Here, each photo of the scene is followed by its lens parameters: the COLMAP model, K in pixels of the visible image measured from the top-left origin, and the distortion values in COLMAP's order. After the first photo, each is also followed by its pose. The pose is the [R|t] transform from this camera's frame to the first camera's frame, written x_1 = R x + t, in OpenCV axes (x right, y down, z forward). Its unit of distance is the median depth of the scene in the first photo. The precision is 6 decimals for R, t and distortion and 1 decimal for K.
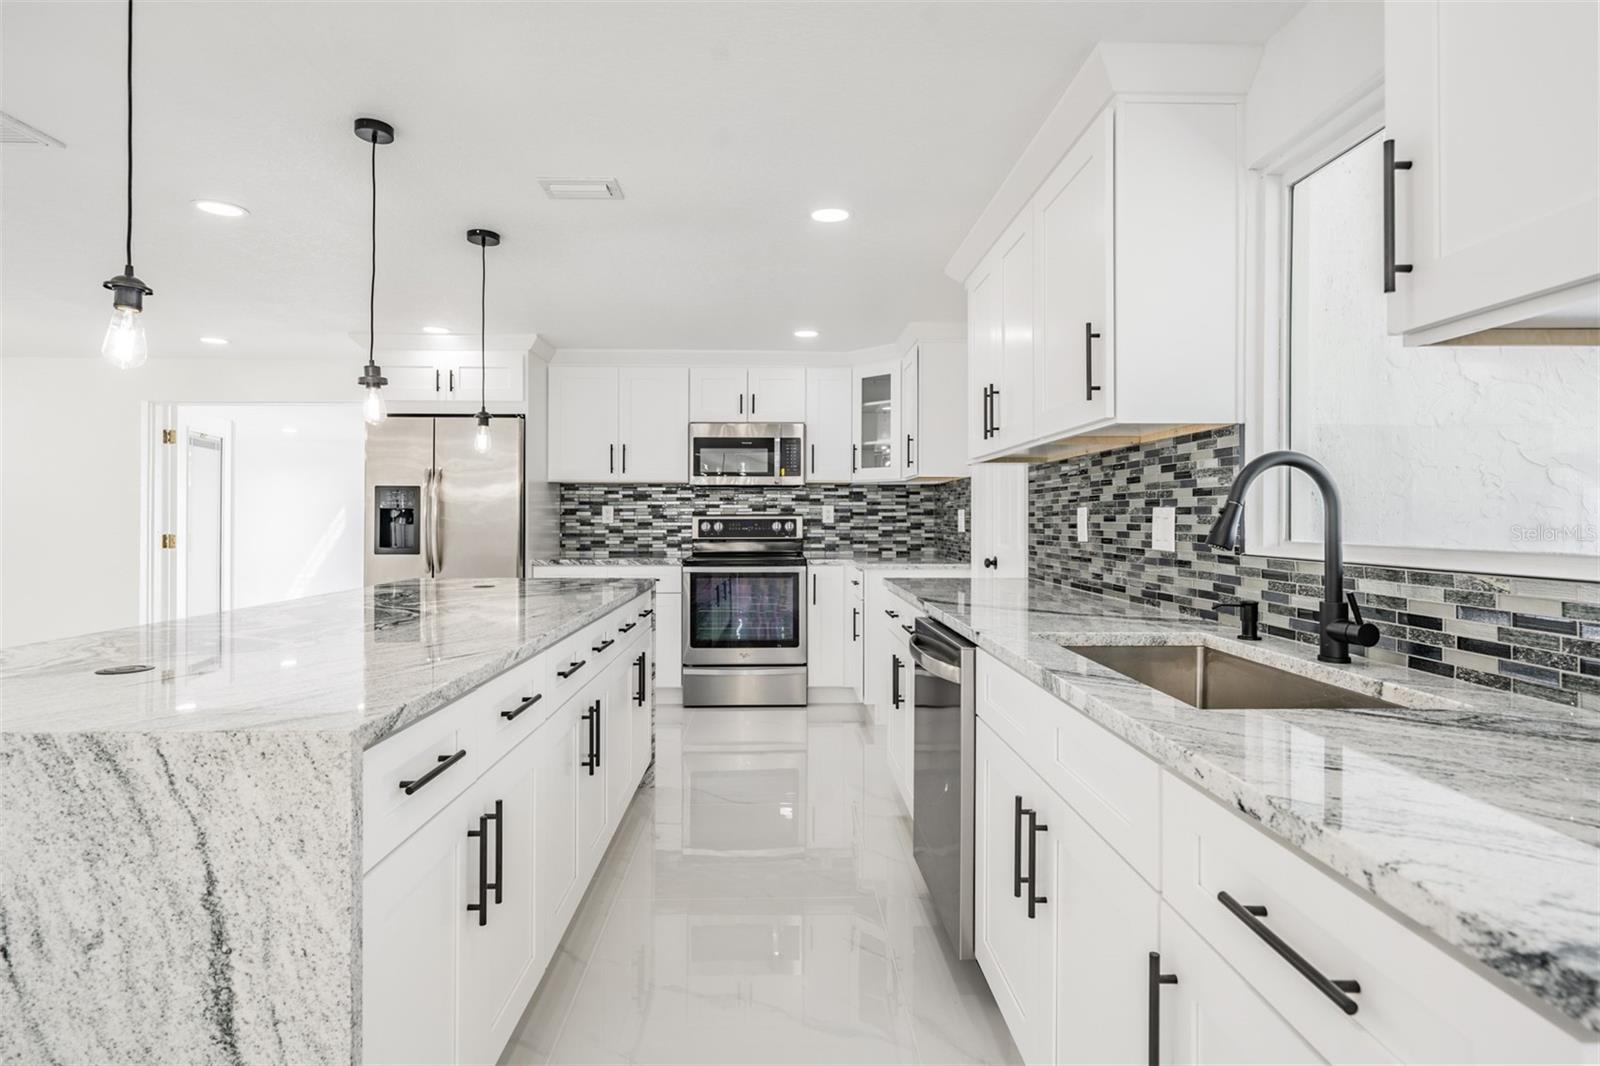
lens RADIAL K [[792.8, 0, 798.6], [0, 792.8, 513.5], [0, 0, 1]] dist [0.002725, 0.000248]
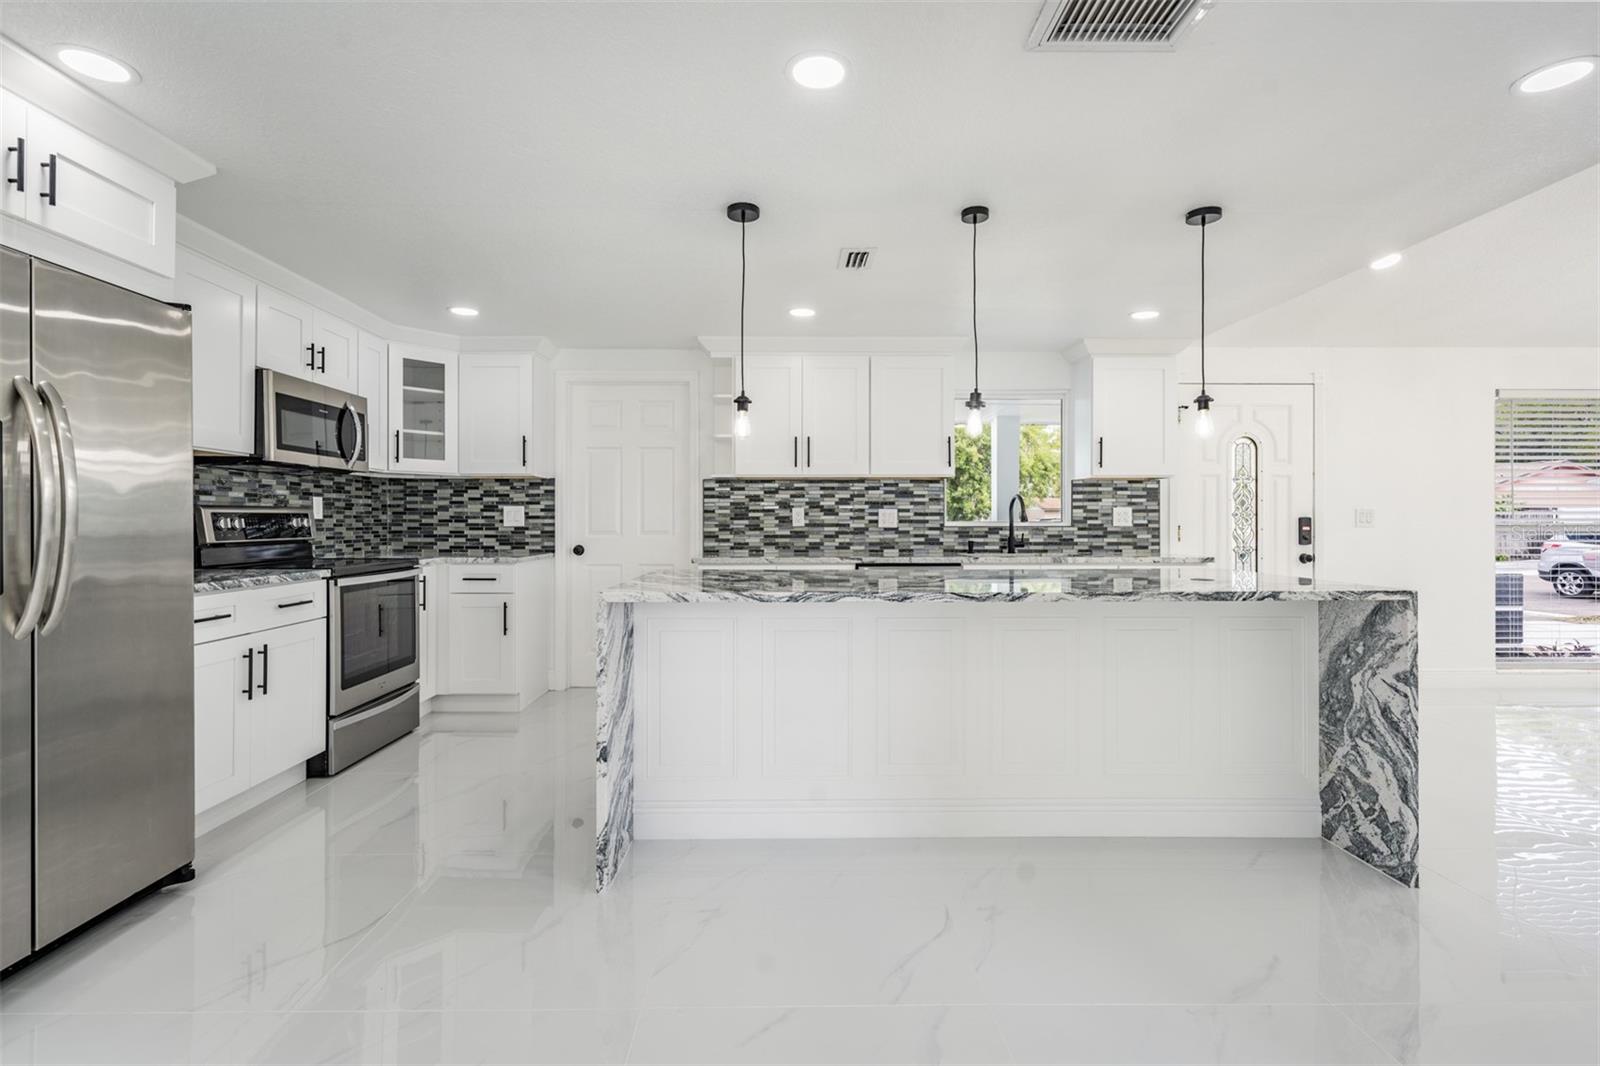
lens RADIAL K [[737.5, 0, 792.1], [0, 737.5, 520.0], [0, 0, 1]] dist [0.000512, 0.000754]
pose [[0.016797, 0.000271, 0.999859, -0.797692], [-0.004693, 0.999989, -0.000192, 0.012393], [-0.999848, -0.004689, 0.016798, 0.576724]]
